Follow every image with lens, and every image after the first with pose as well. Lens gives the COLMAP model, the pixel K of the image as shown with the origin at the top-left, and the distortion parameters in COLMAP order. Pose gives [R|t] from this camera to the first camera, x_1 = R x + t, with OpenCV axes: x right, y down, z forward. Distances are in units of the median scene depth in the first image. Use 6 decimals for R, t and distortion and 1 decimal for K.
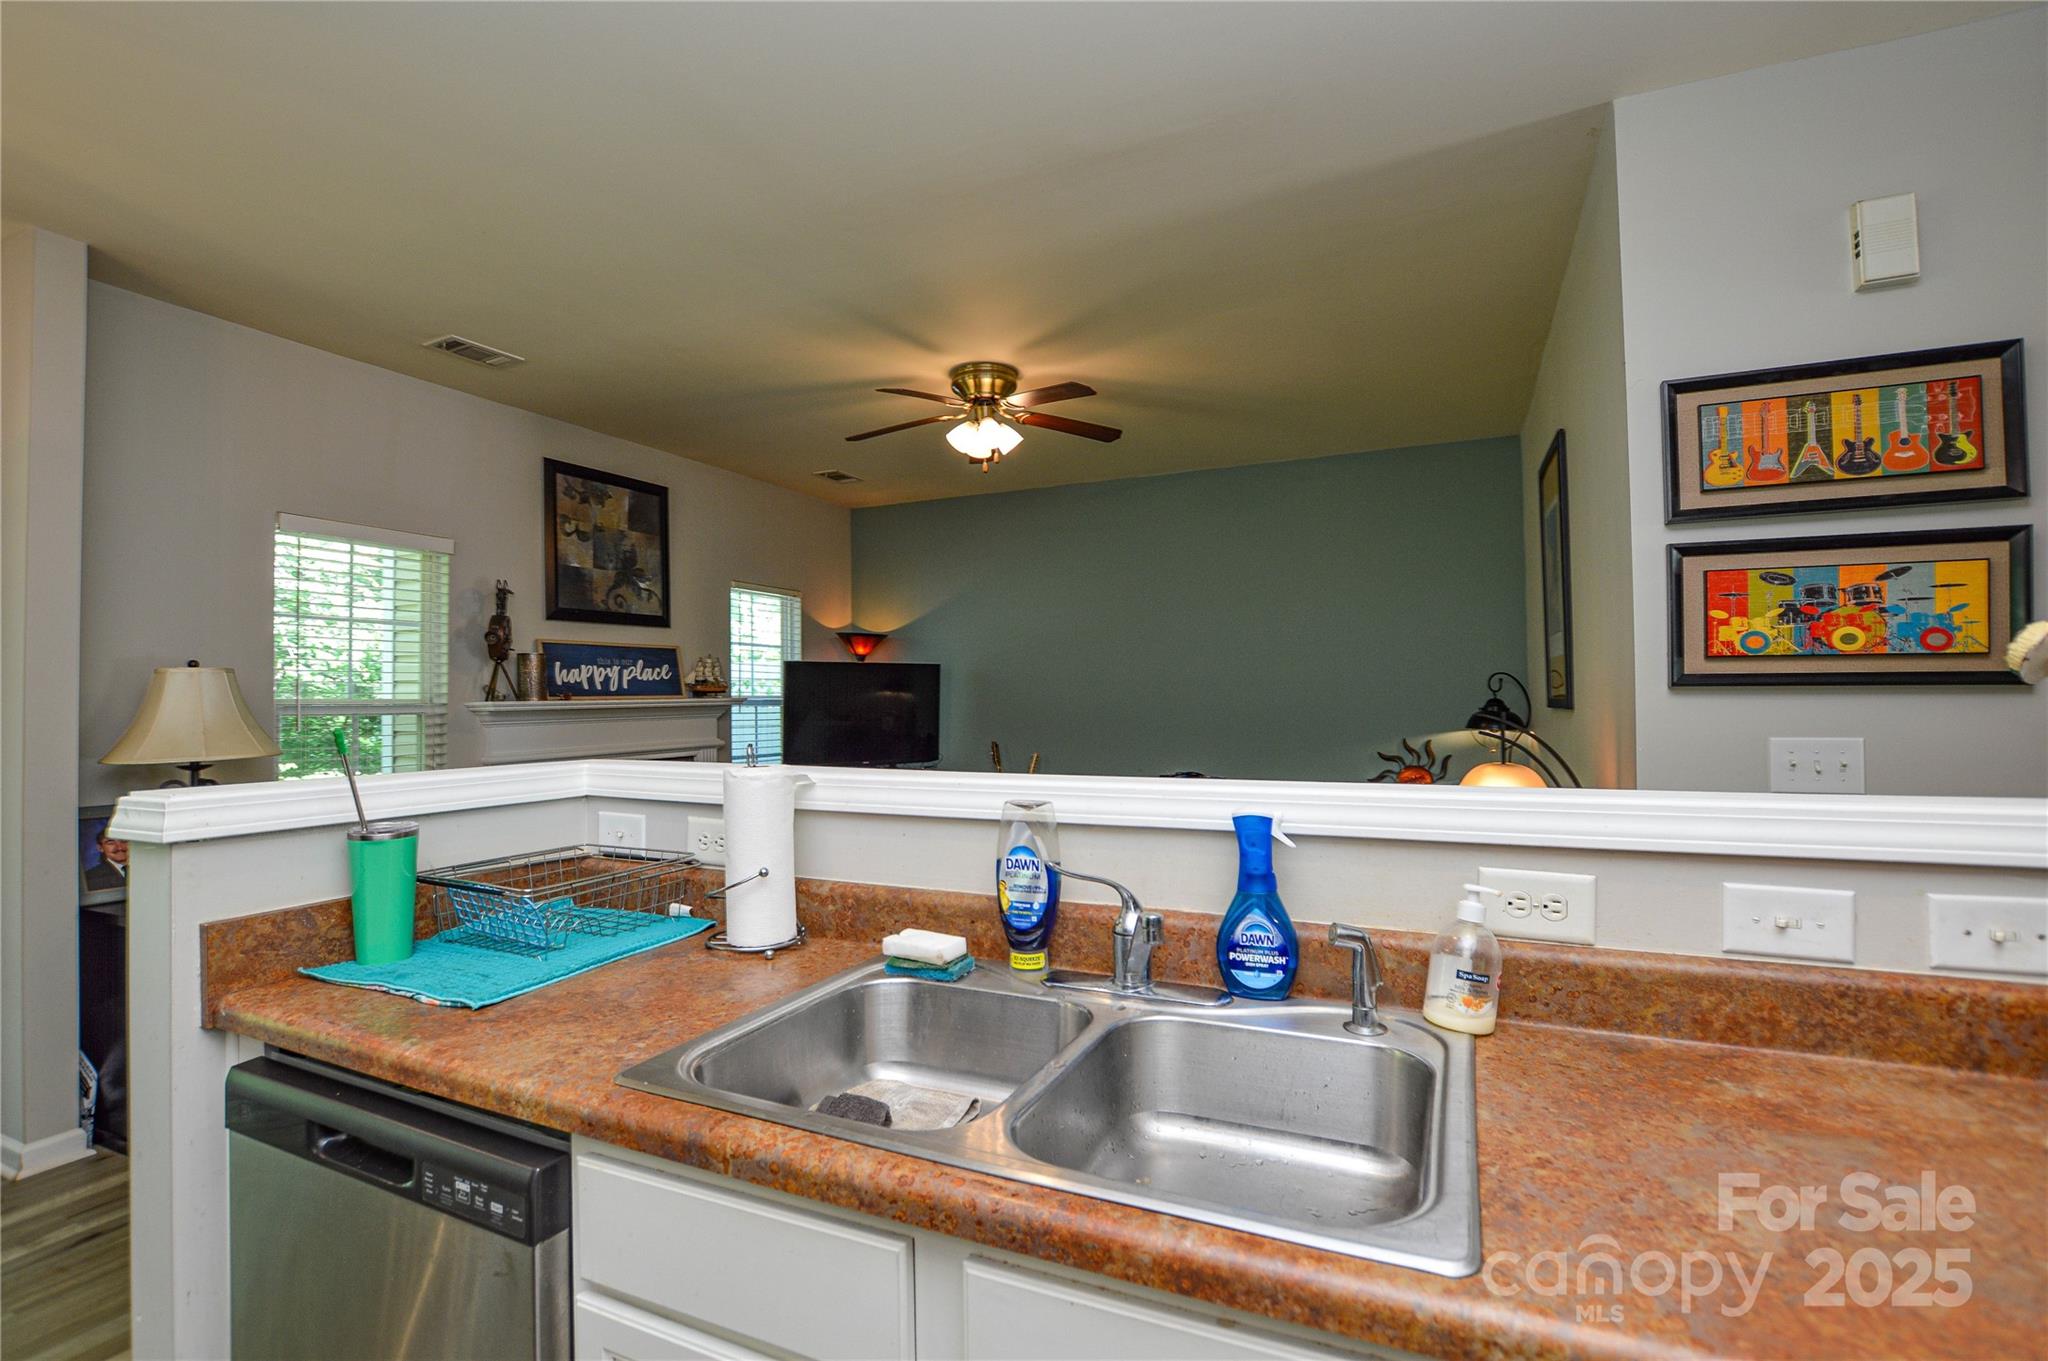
lens RADIAL K [[925.9, 0, 1013.4], [0, 925.9, 684.5], [0, 0, 1]] dist [-0.026536, 0.000561]
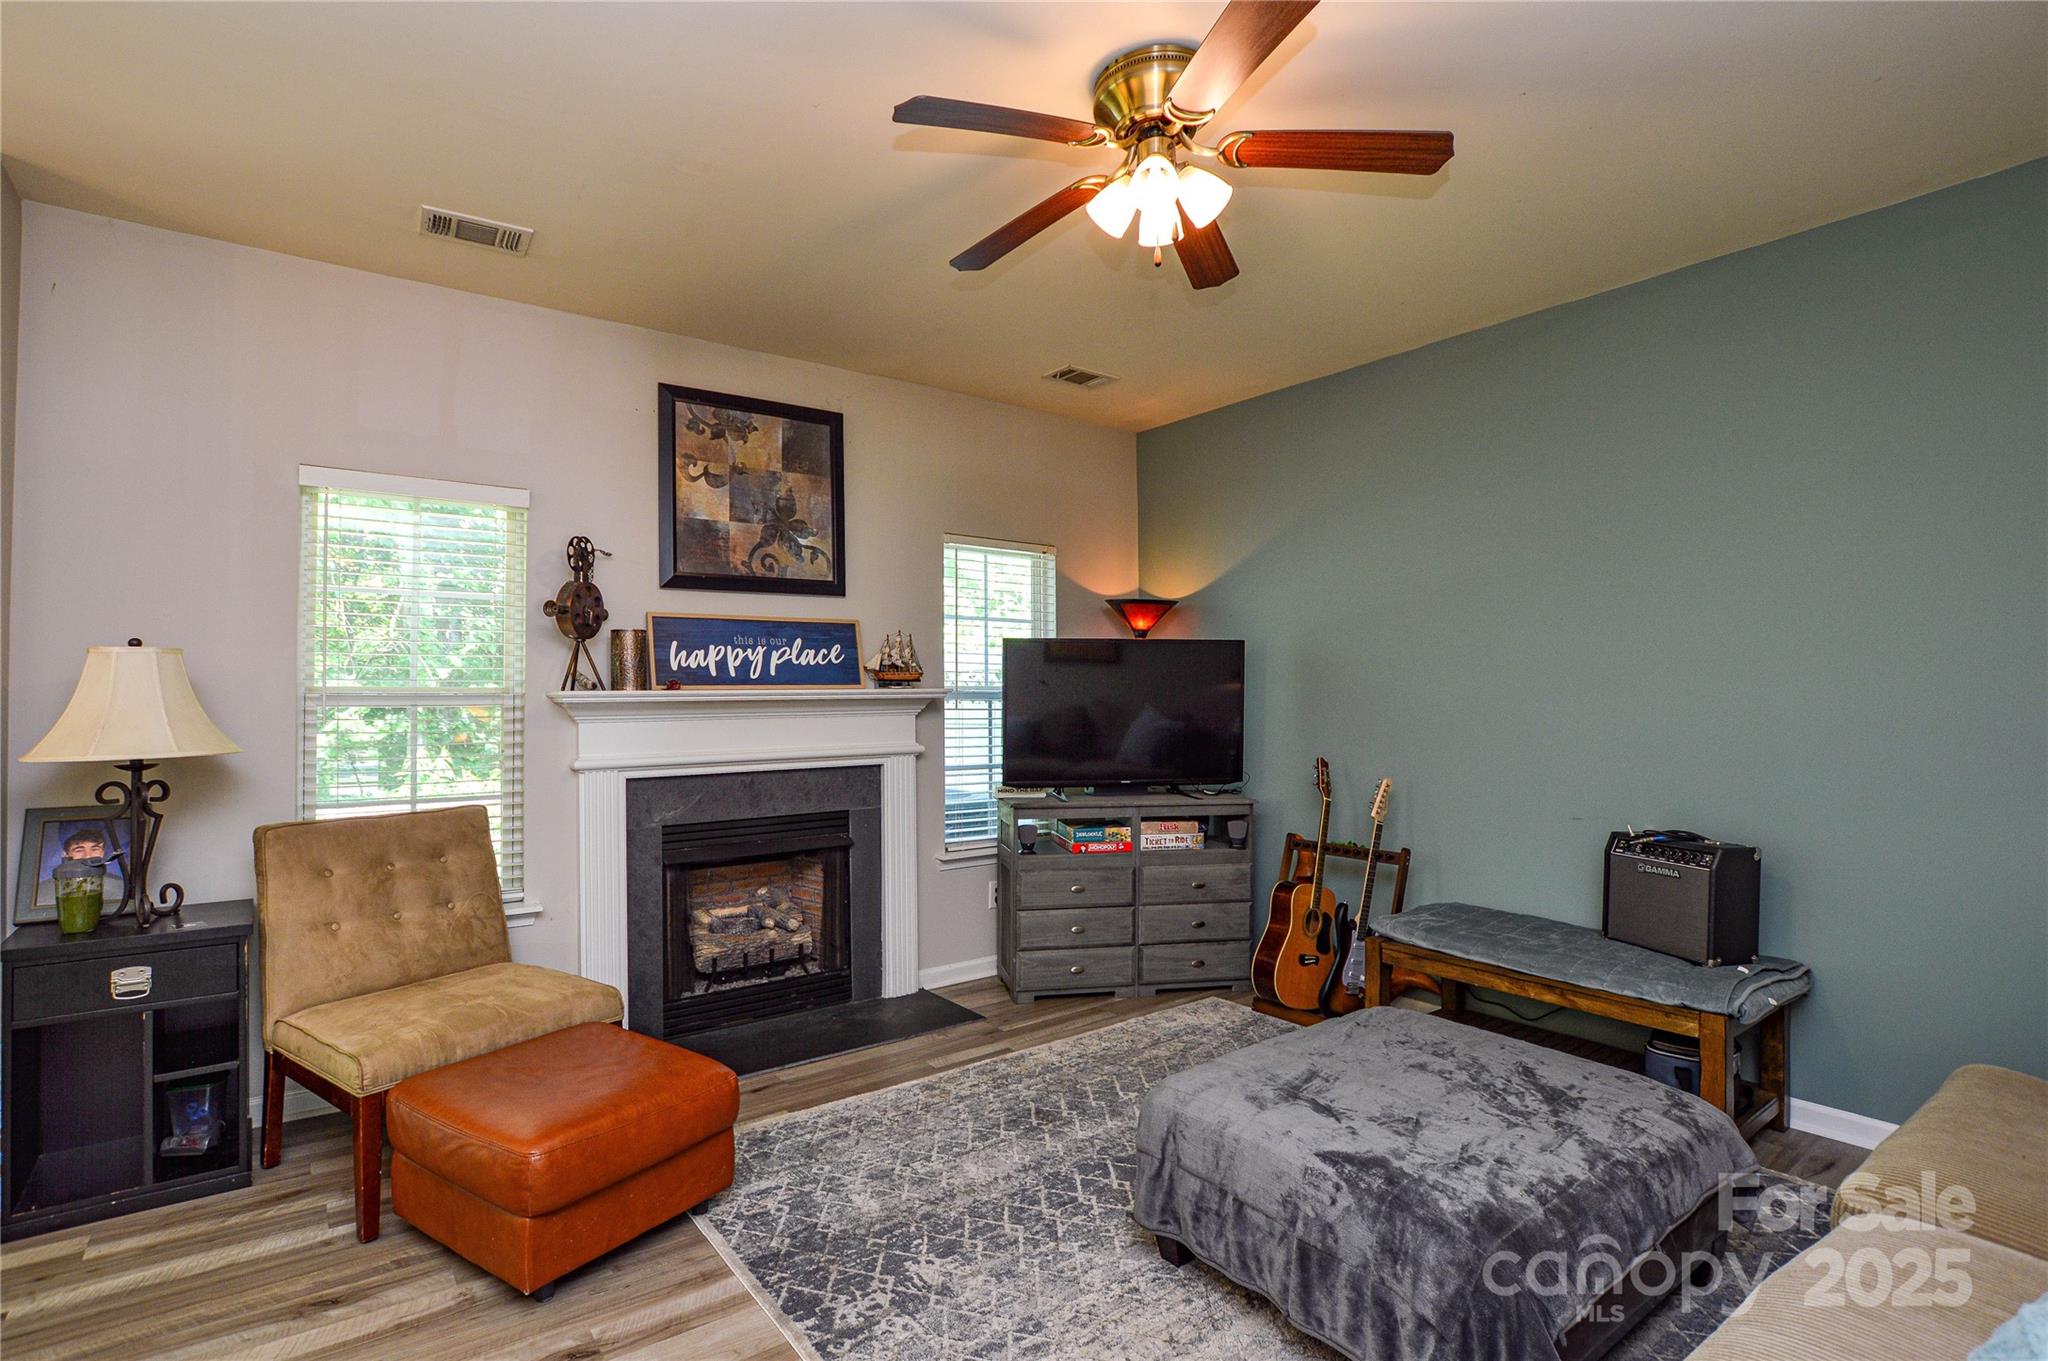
lens RADIAL K [[958.0, 0, 967.9], [0, 958.0, 682.5], [0, 0, 1]] dist [-0.025141, 0.000759]
pose [[0.869190, 0.001179, -0.494477, 0.115966], [0.001574, 0.999986, 0.005150, 0.006336], [0.494476, -0.005254, 0.869176, 0.382878]]
